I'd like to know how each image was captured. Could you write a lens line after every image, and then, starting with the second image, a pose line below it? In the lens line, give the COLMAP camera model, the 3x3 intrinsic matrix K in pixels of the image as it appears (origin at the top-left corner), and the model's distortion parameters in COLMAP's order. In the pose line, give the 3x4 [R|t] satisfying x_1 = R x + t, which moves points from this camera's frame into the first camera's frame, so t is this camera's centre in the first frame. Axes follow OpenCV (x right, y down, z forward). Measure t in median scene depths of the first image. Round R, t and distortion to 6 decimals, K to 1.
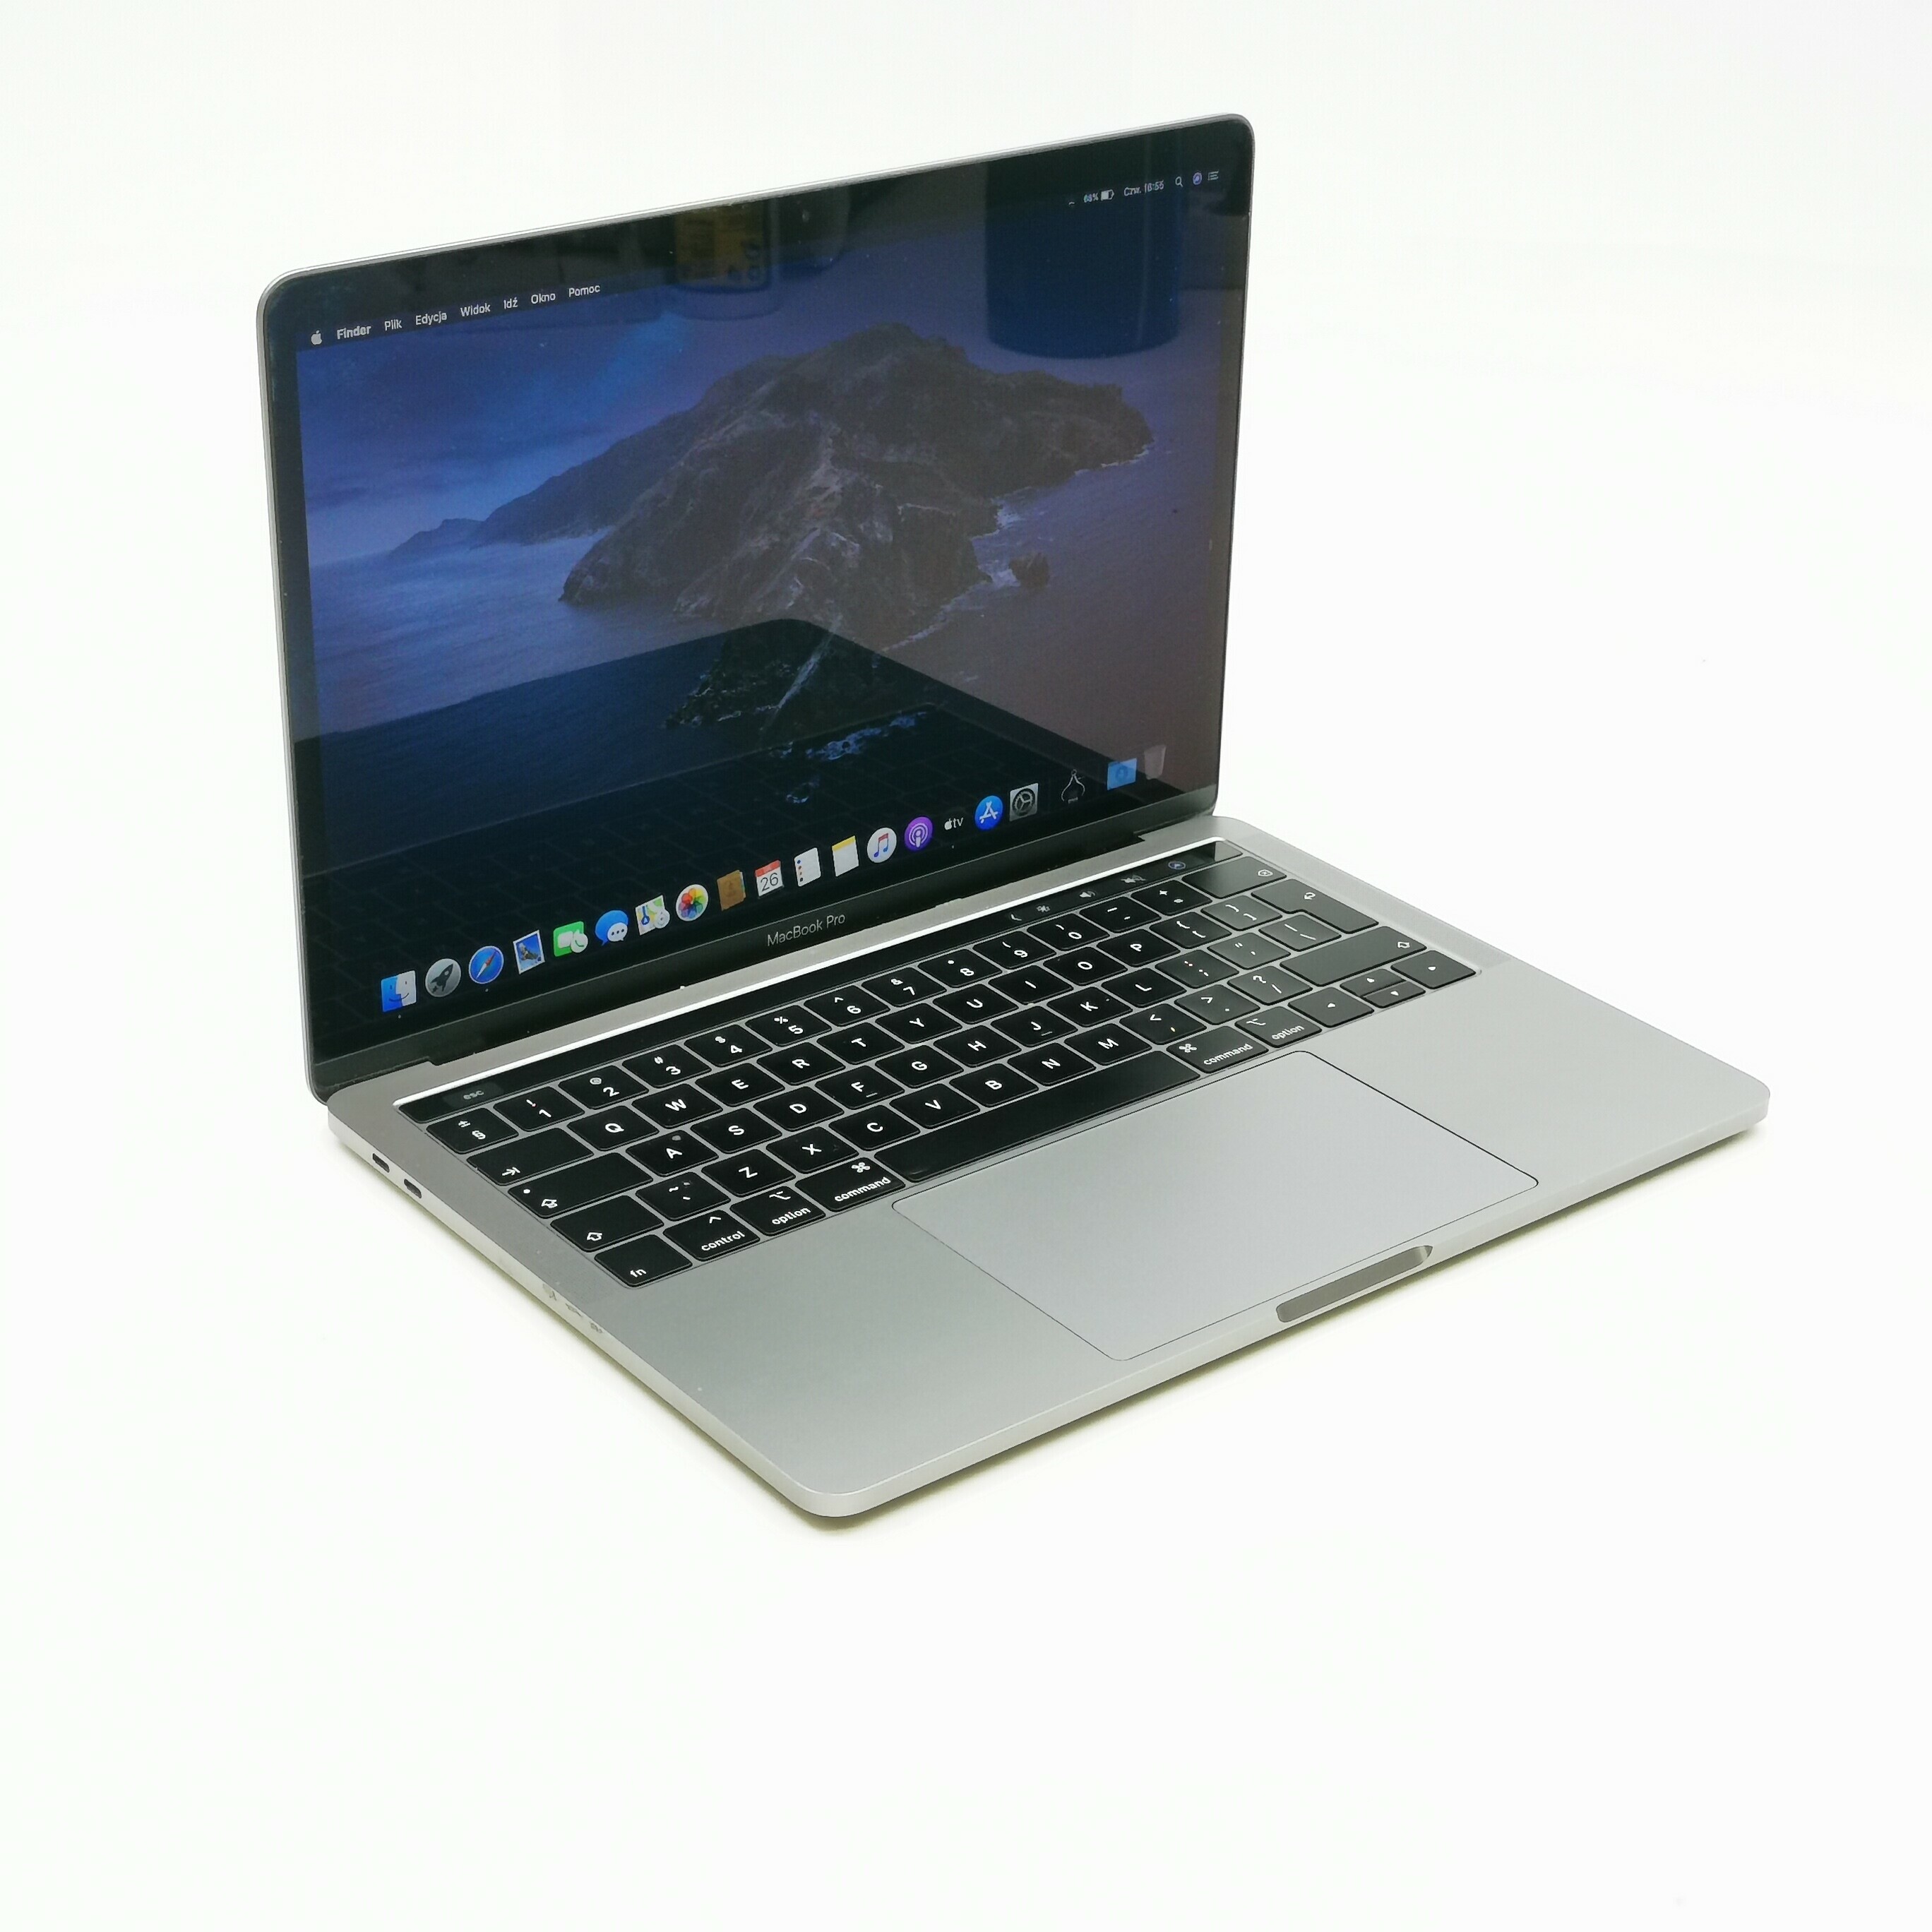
lens RADIAL K [[3694.5, 0, 966.0], [0, 3694.5, 966.0], [0, 0, 1]] dist [0.290476, -2.657867]
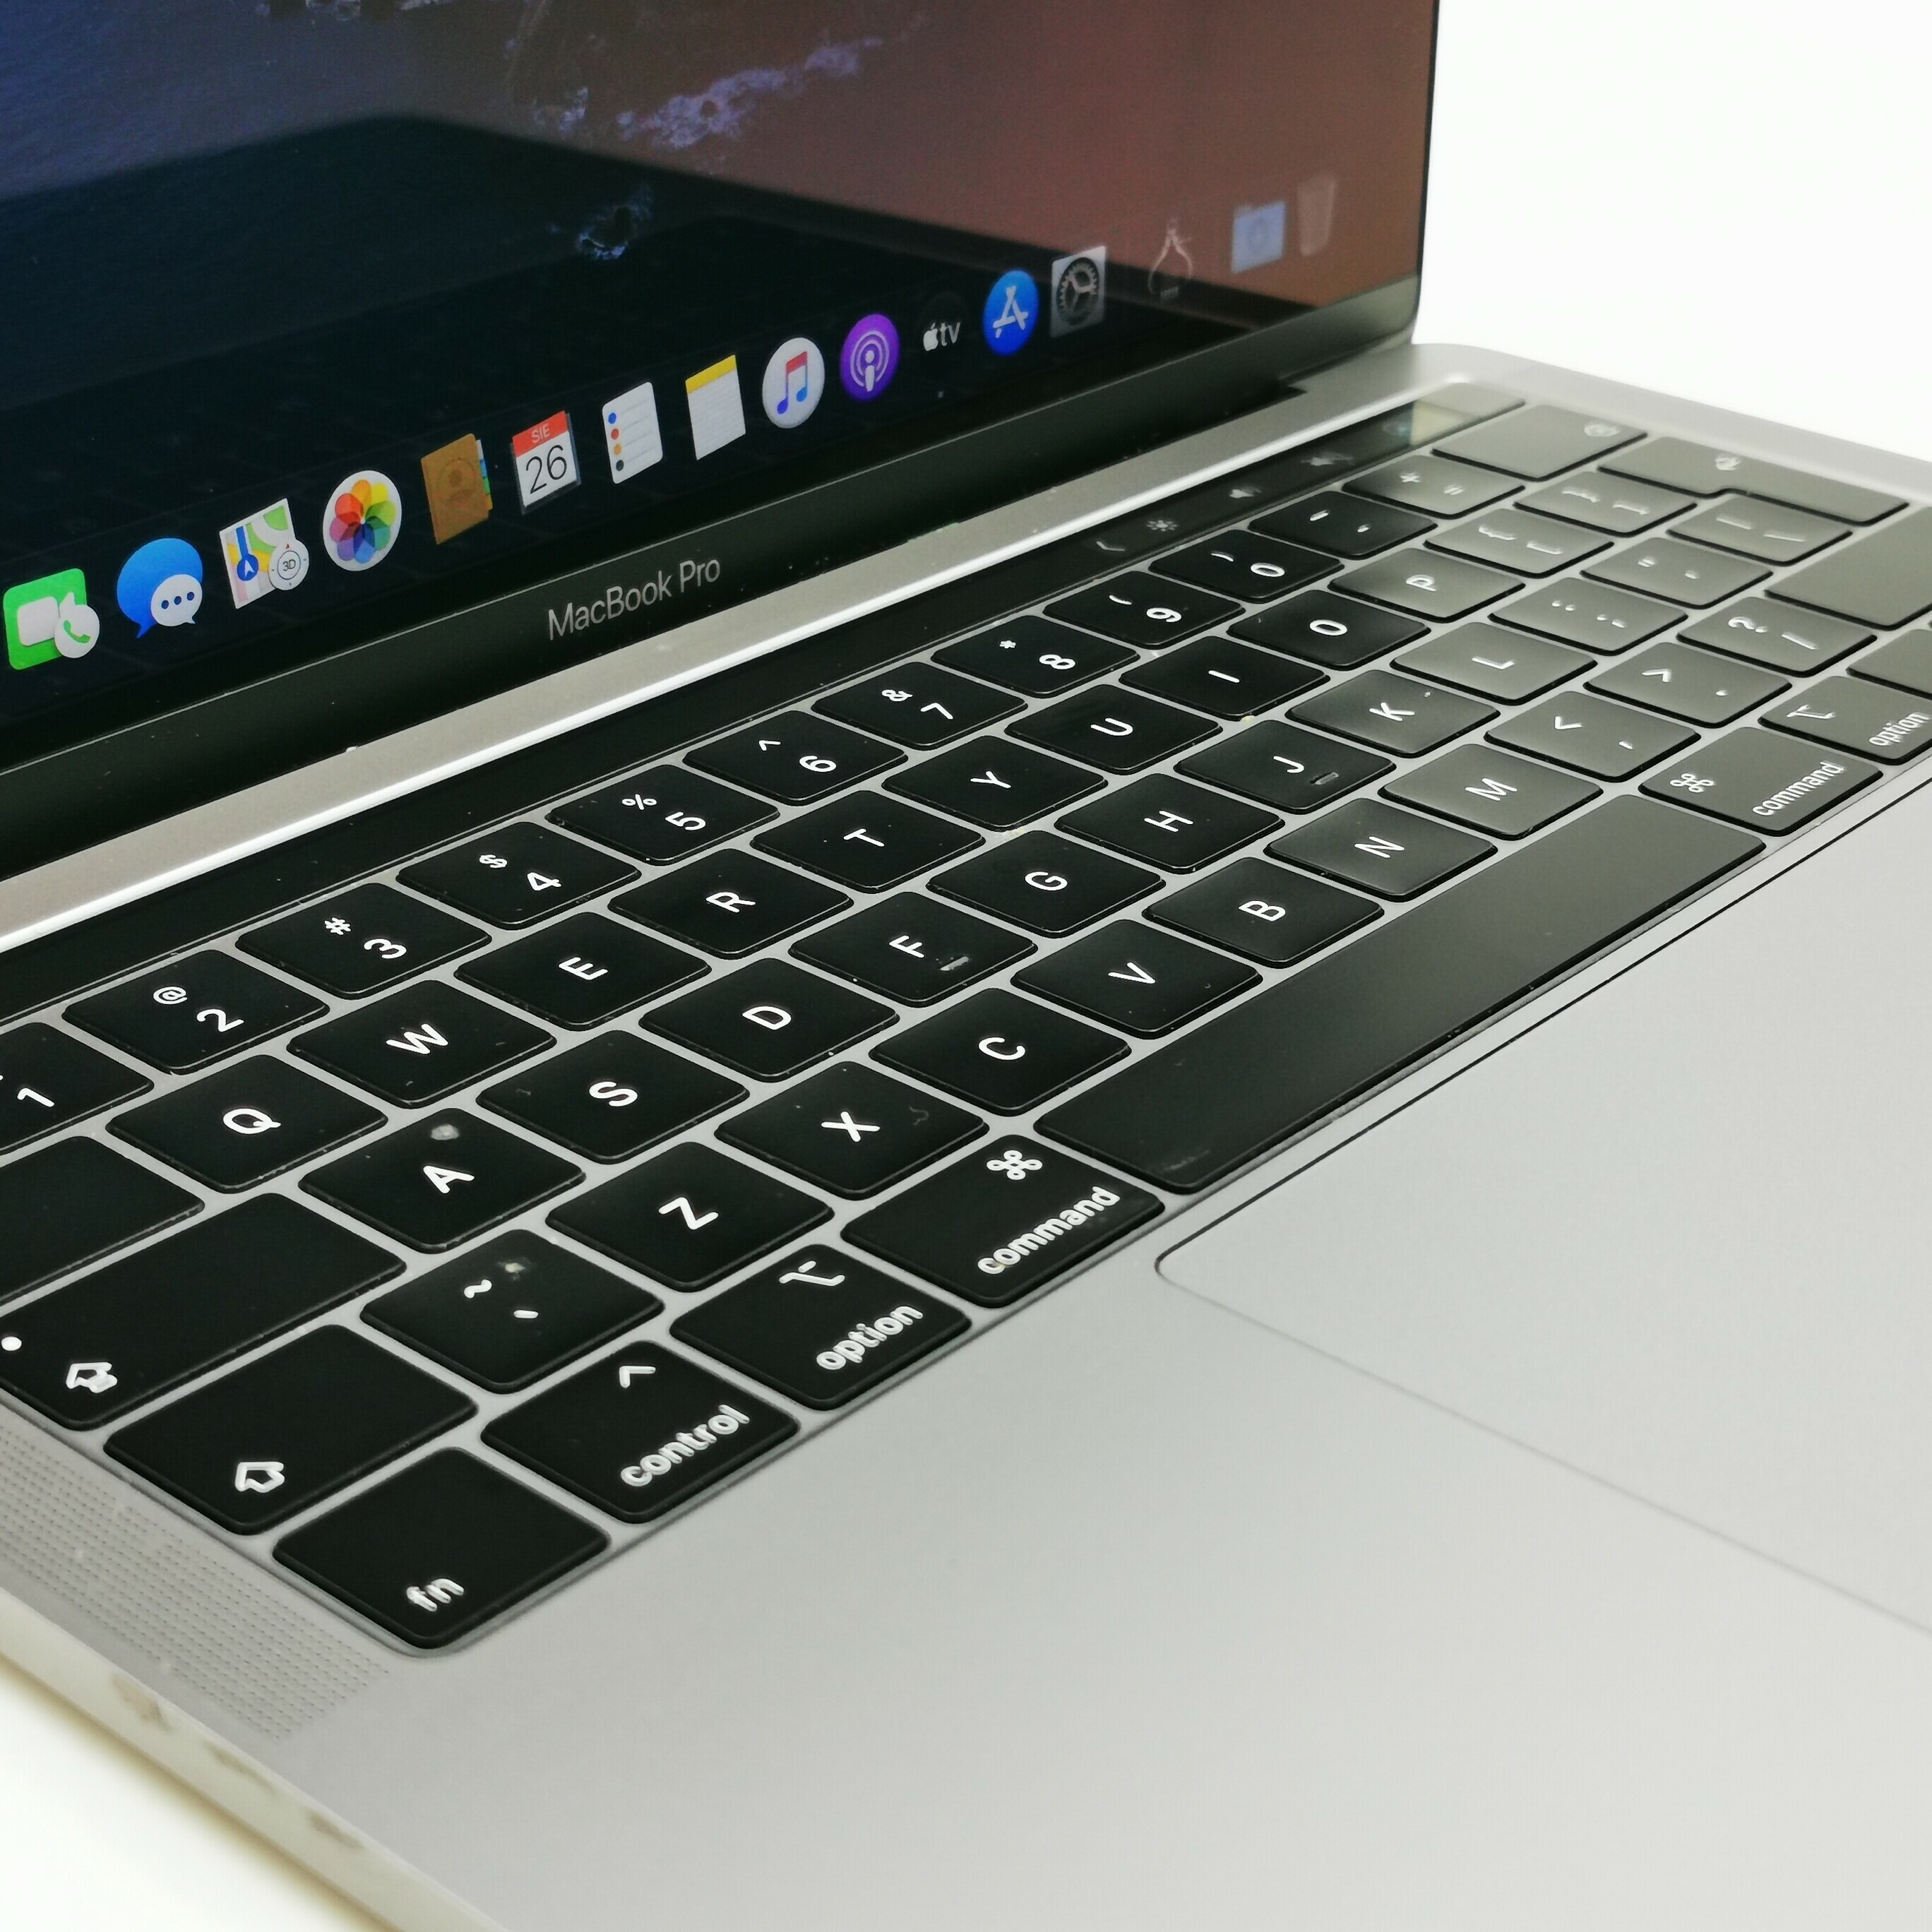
lens RADIAL K [[3694.5, 0, 966.0], [0, 3694.5, 966.0], [0, 0, 1]] dist [0.290476, -2.657867]
pose [[0.983191, -0.088896, 0.159478, -0.078974], [0.087839, 0.996041, 0.013678, 0.029029], [-0.160063, 0.000560, 0.987107, 0.619000]]
